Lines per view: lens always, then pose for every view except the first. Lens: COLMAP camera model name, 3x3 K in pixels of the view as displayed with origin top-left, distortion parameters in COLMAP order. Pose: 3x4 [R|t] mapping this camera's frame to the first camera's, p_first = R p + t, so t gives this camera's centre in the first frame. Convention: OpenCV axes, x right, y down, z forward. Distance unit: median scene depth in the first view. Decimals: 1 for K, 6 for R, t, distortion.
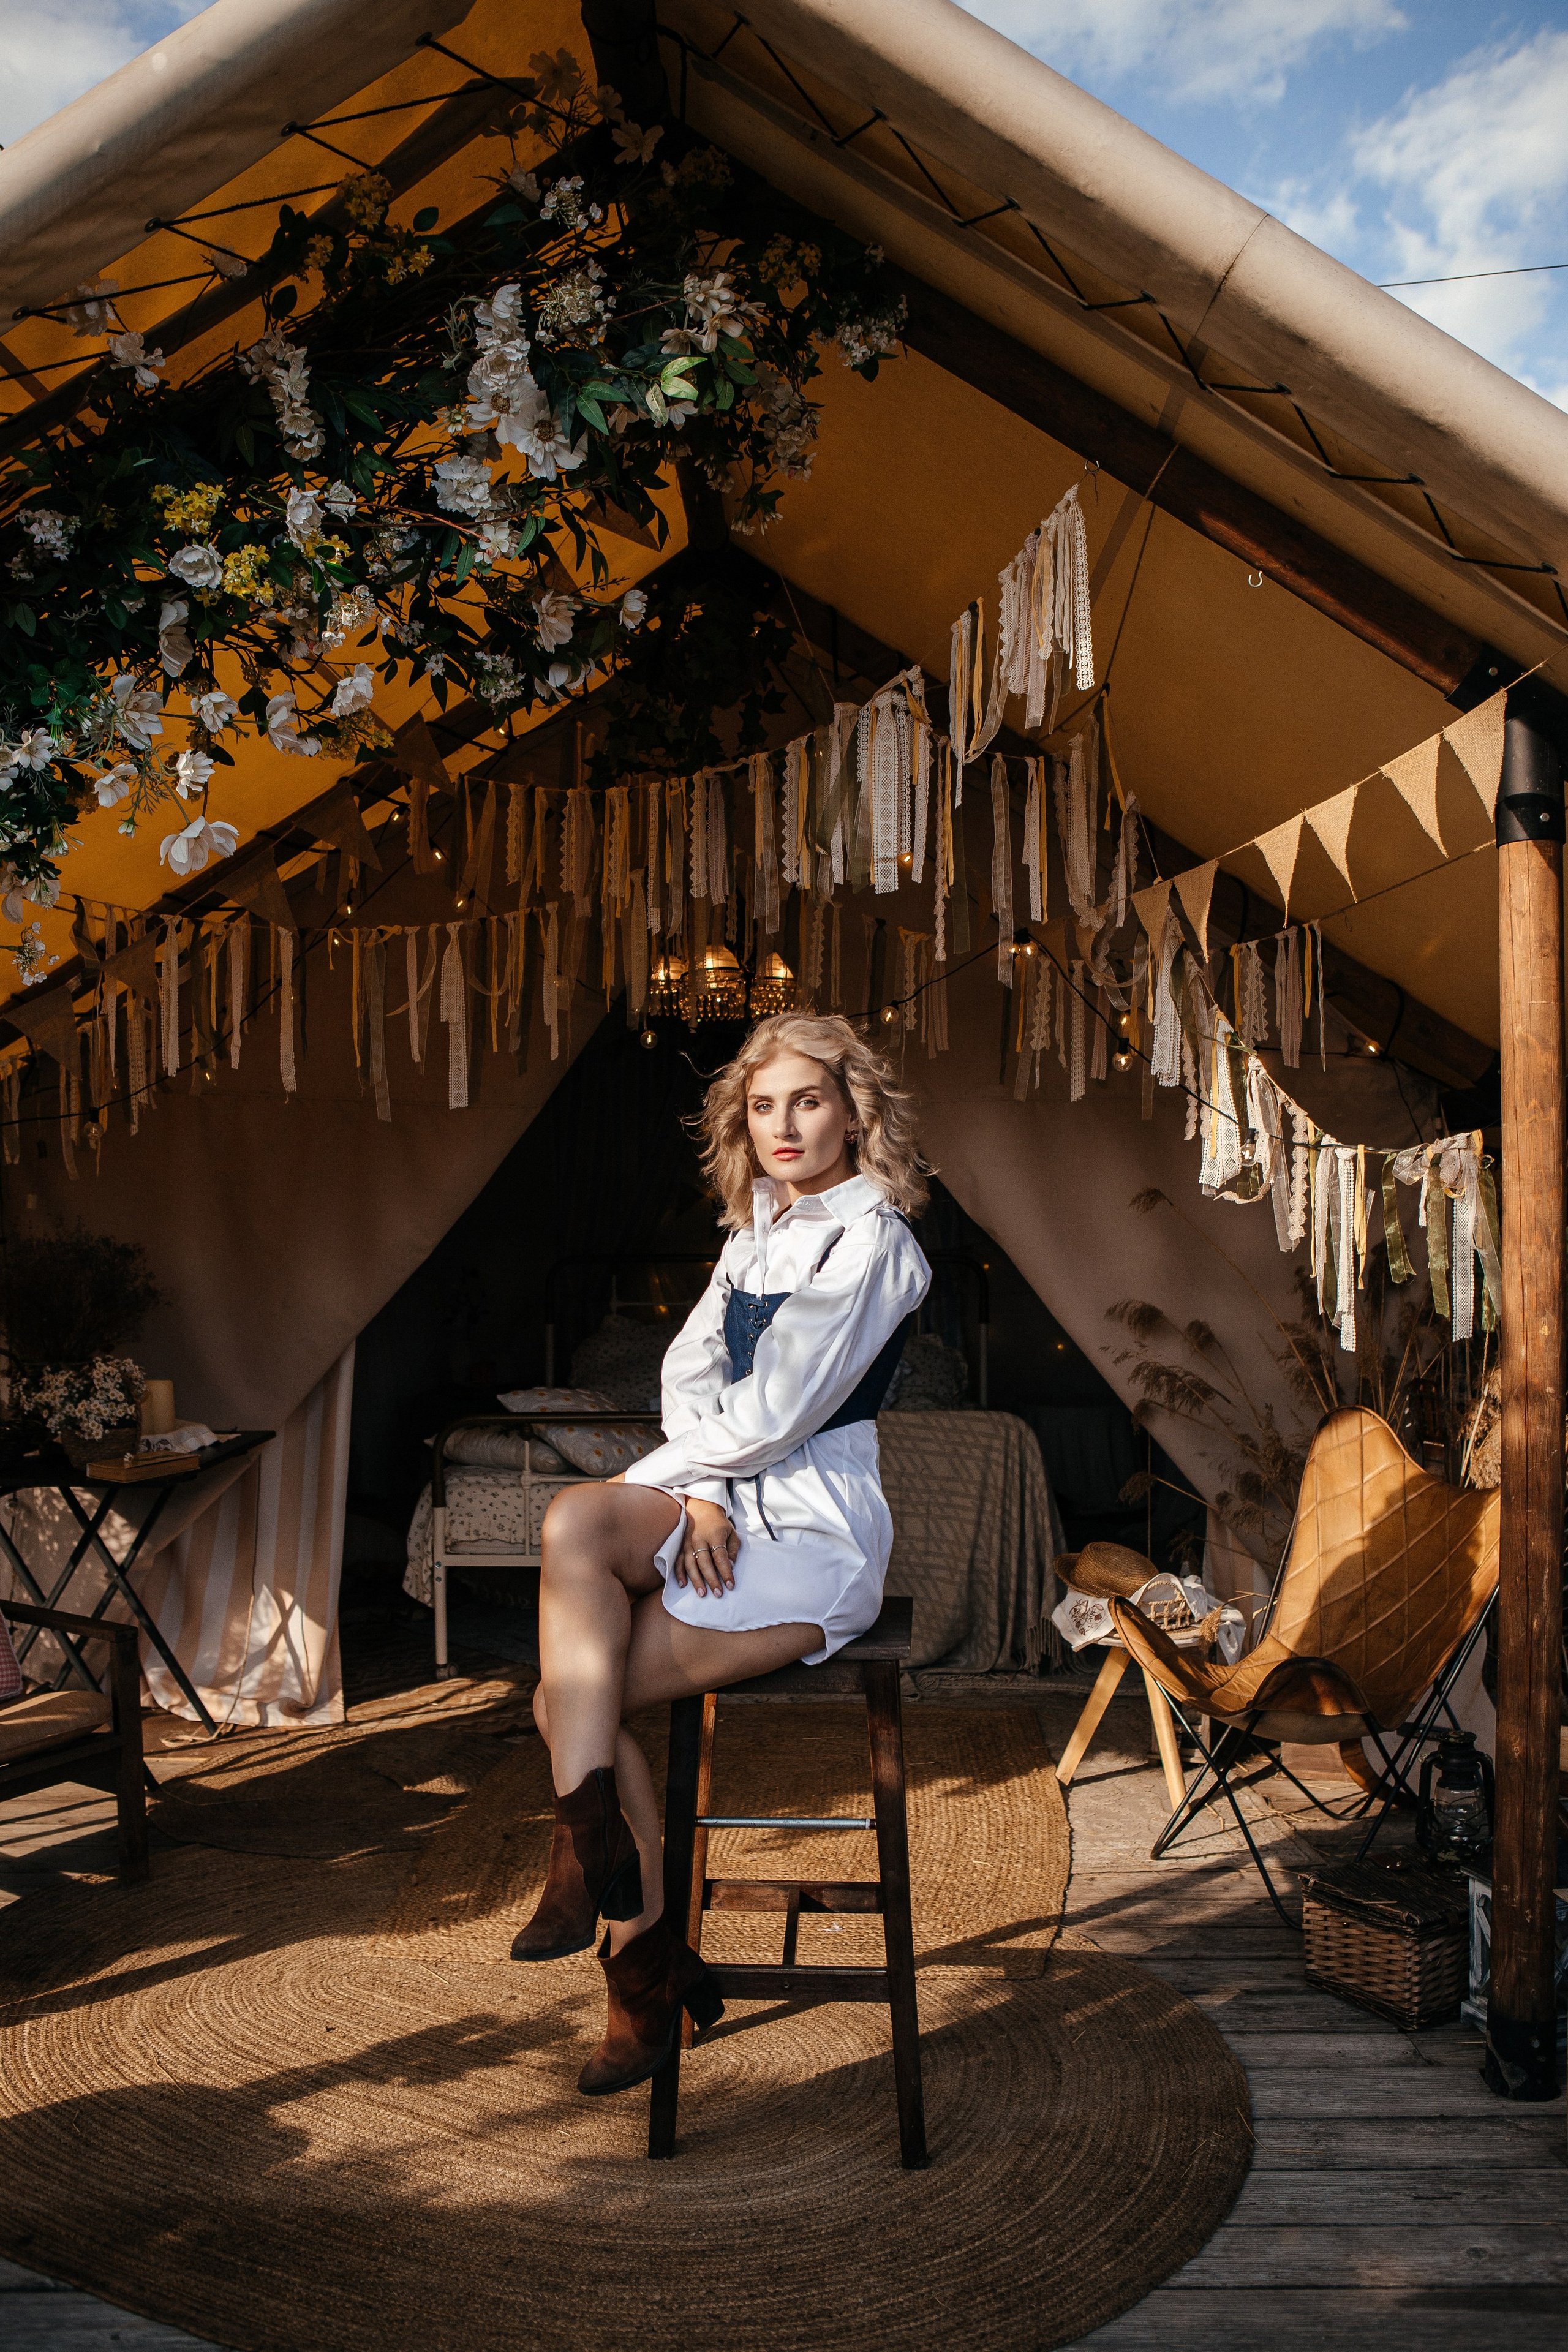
lens RADIAL K [[1947.4, 0, 800.1], [0, 1947.4, 1202.4], [0, 0, 1]] dist [-0.093795, 0.072242]
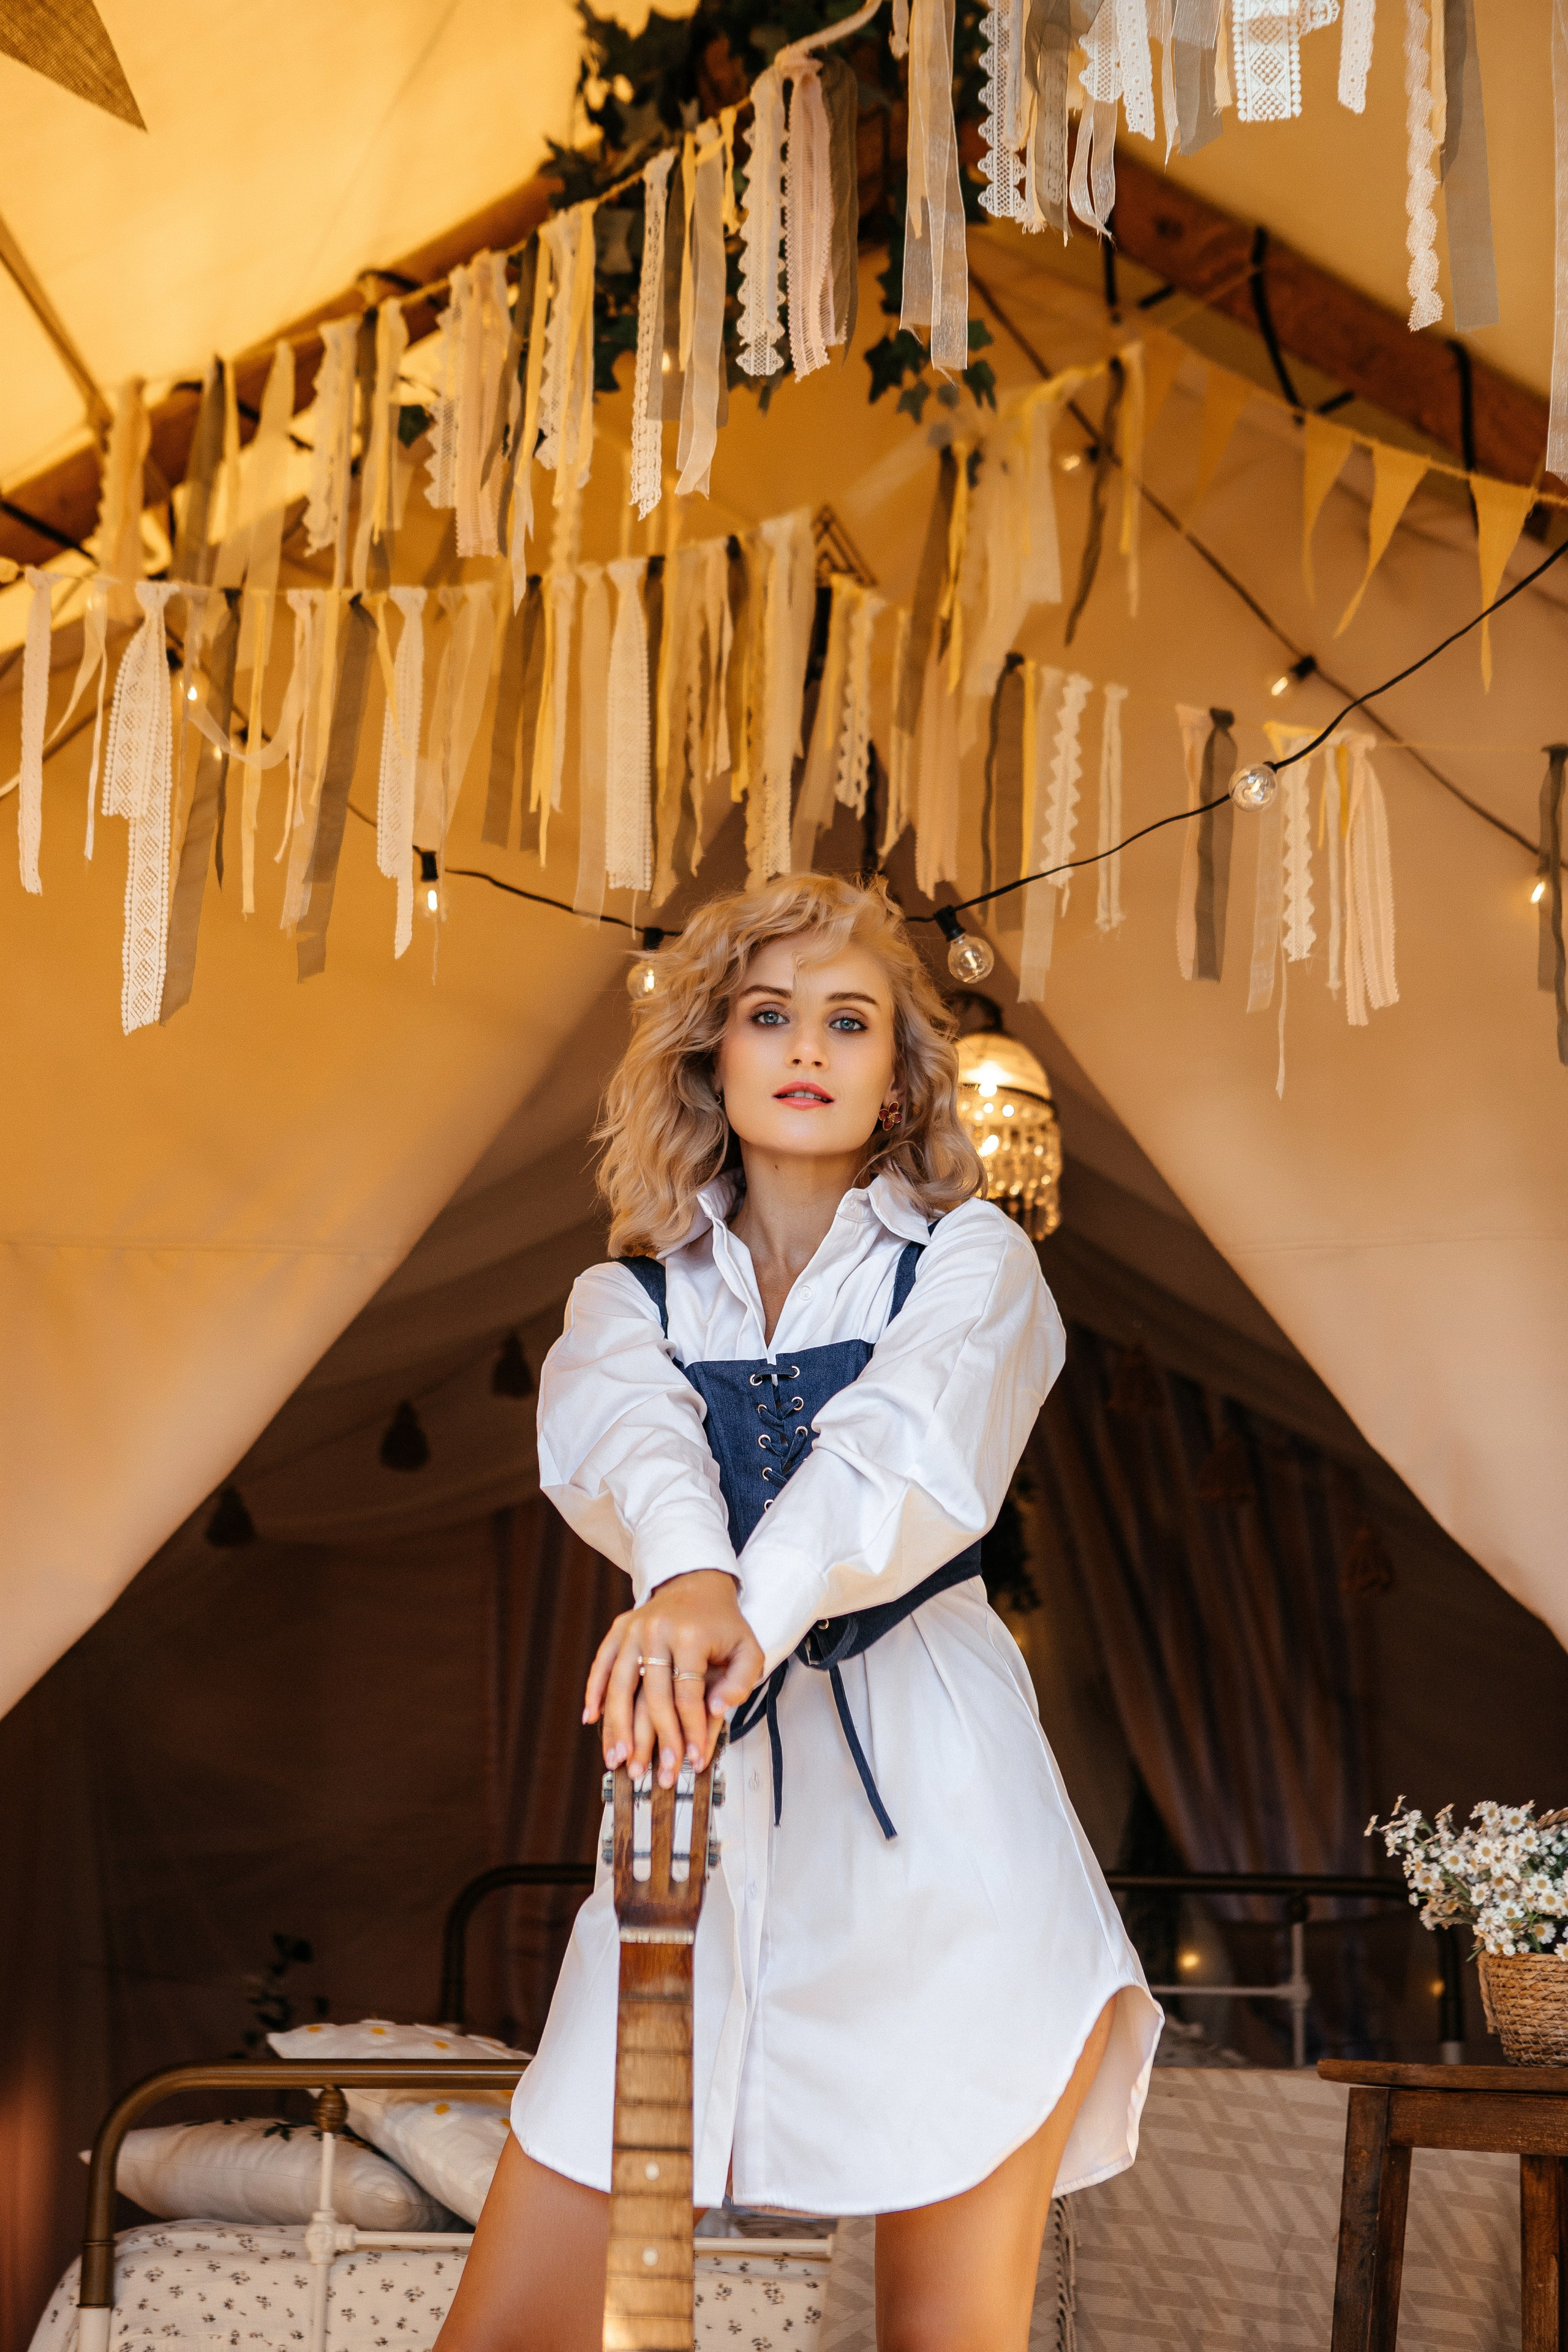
lens RADIAL K [[3537.2, 0, 777.8], [0, 3537.2, 1147.3], [0, 0, 1]] dist [0.060397, -0.035301]
pose [[0.997591, 0.002293, -0.069327, 0.000227], [-0.021119, 0.962044, -0.272075, 0.177434], [0.066071, 0.272883, 0.959776, 0.364087]]
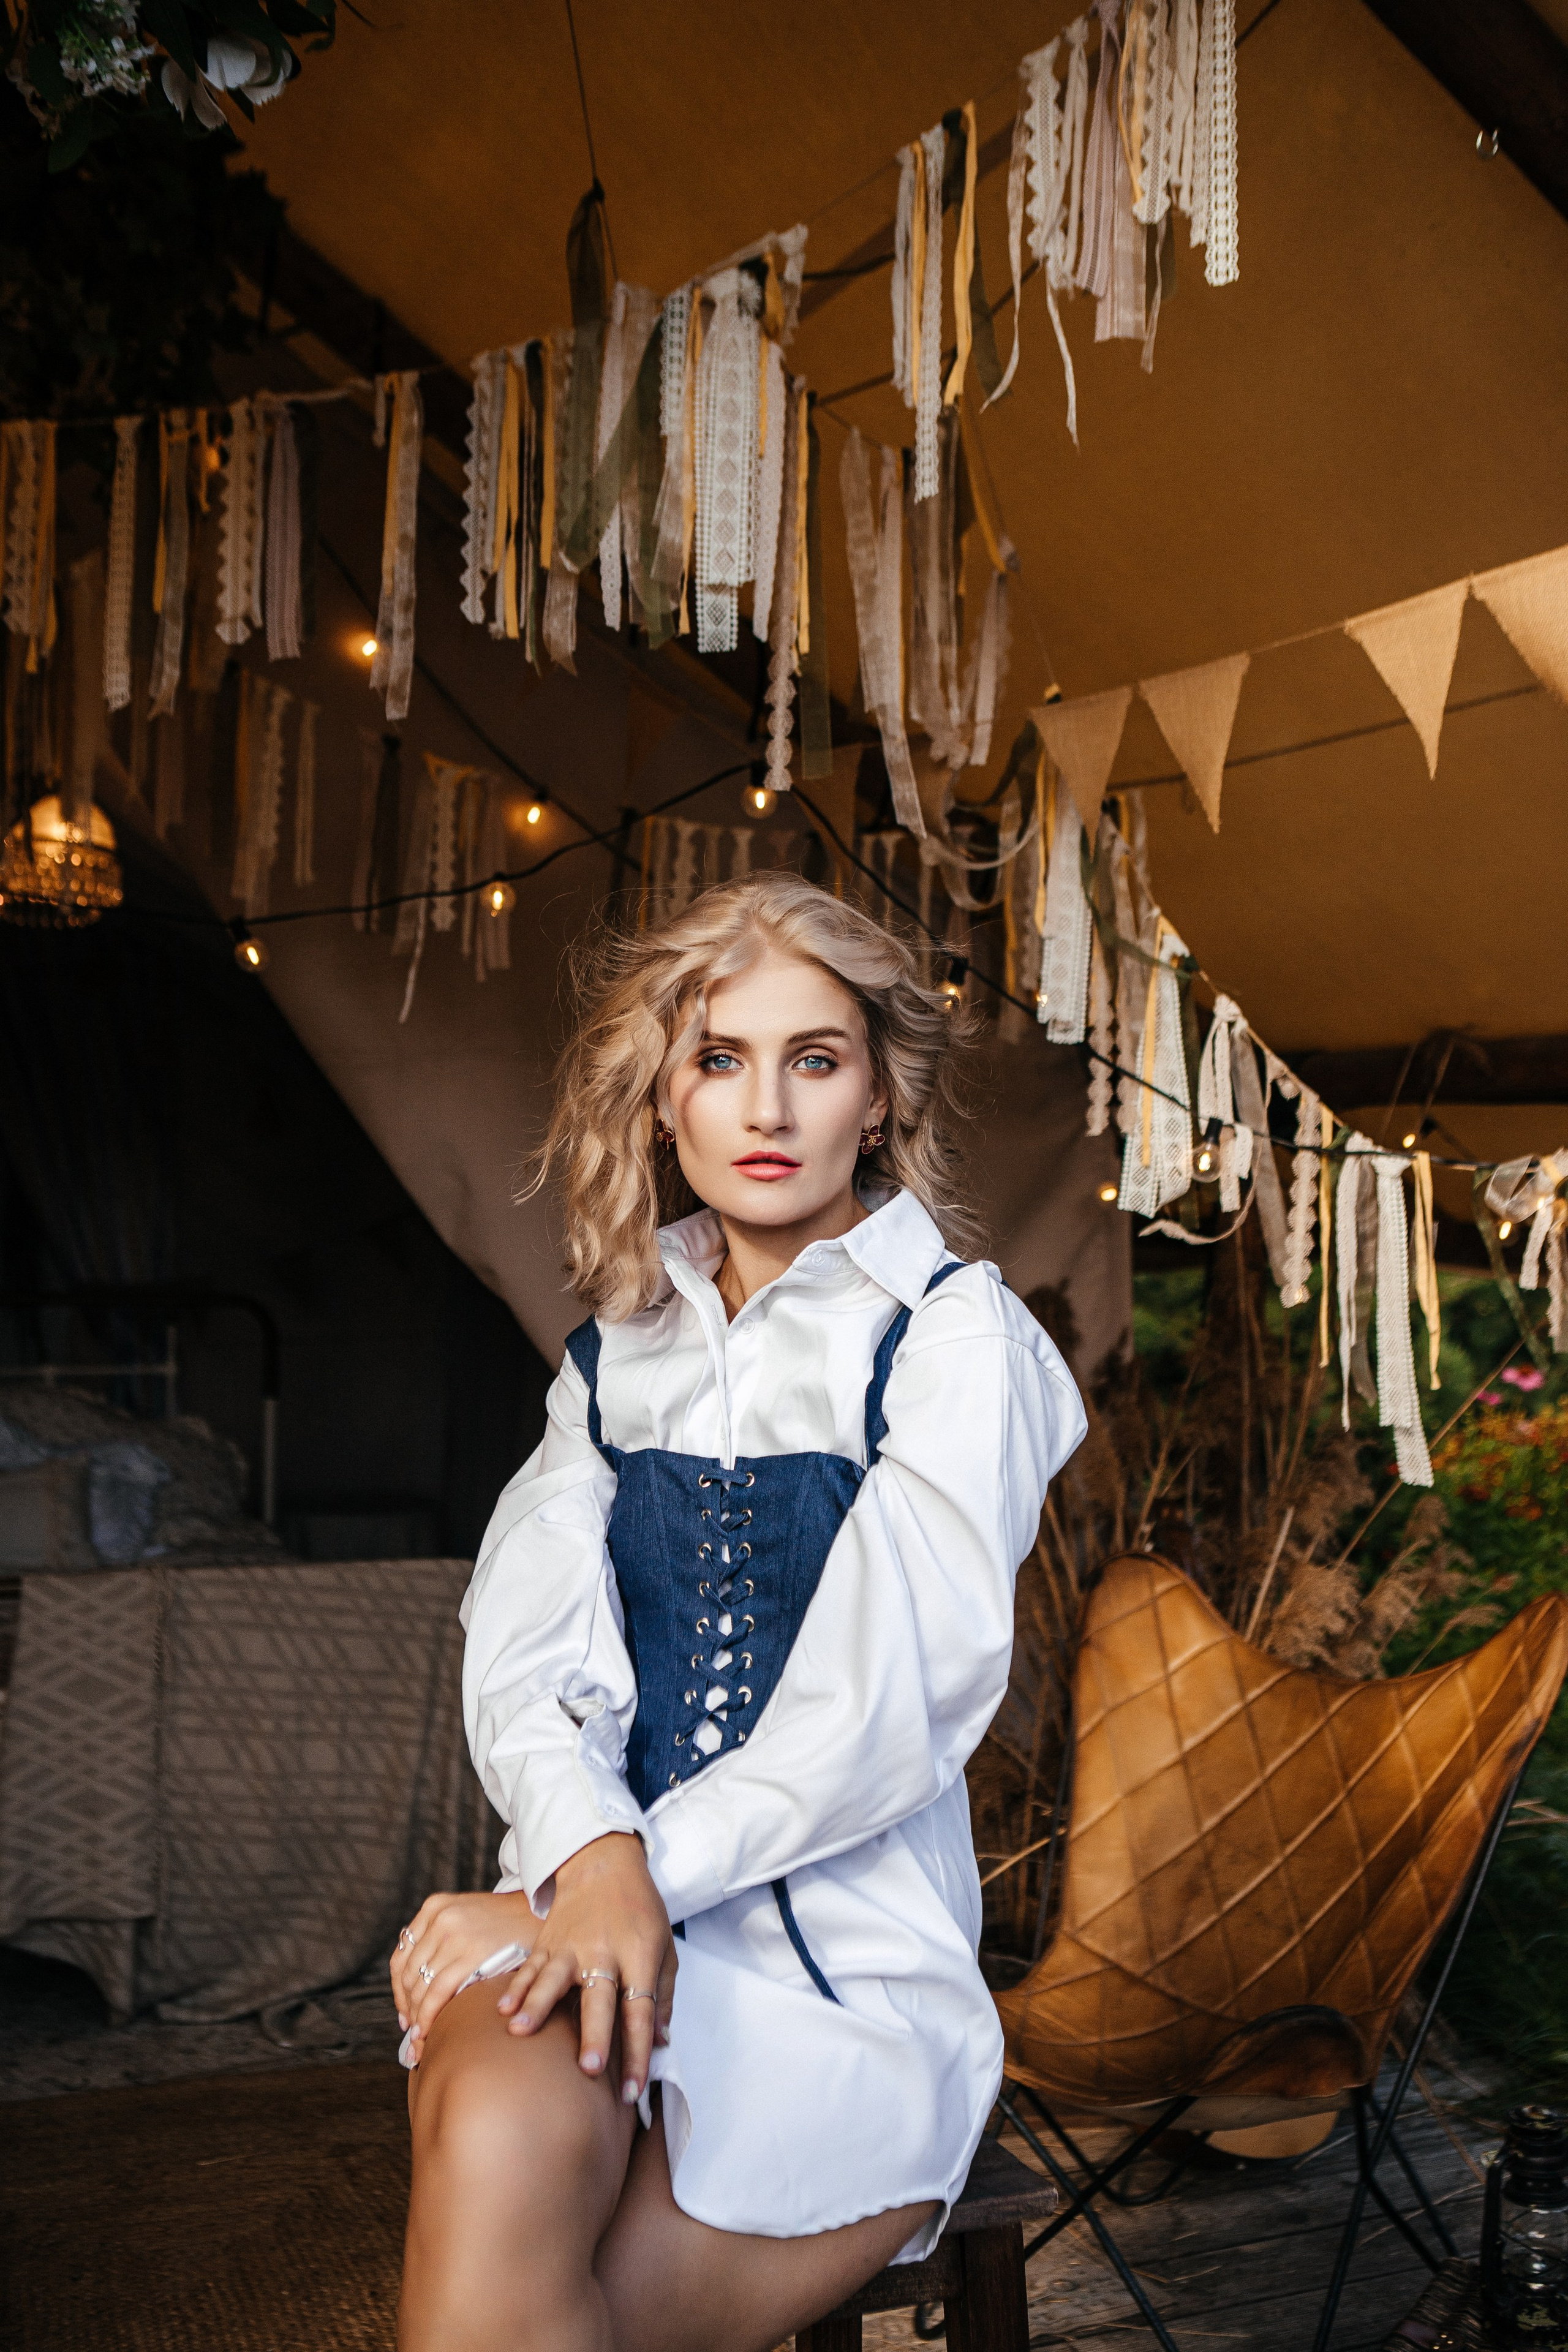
lens RADIAL K [[2487.1, 0, 784.0], [0, 2487.1, 1176.0], [0, 0, 1]] dist [-0.081100, 0.154015]
pose [[0.910793, 0.017742, 0.412481, -0.185385], [-0.013888, 0.999827, -0.012339, -0.008943], [-0.412629, 0.005510, 0.910883, 0.336041]]
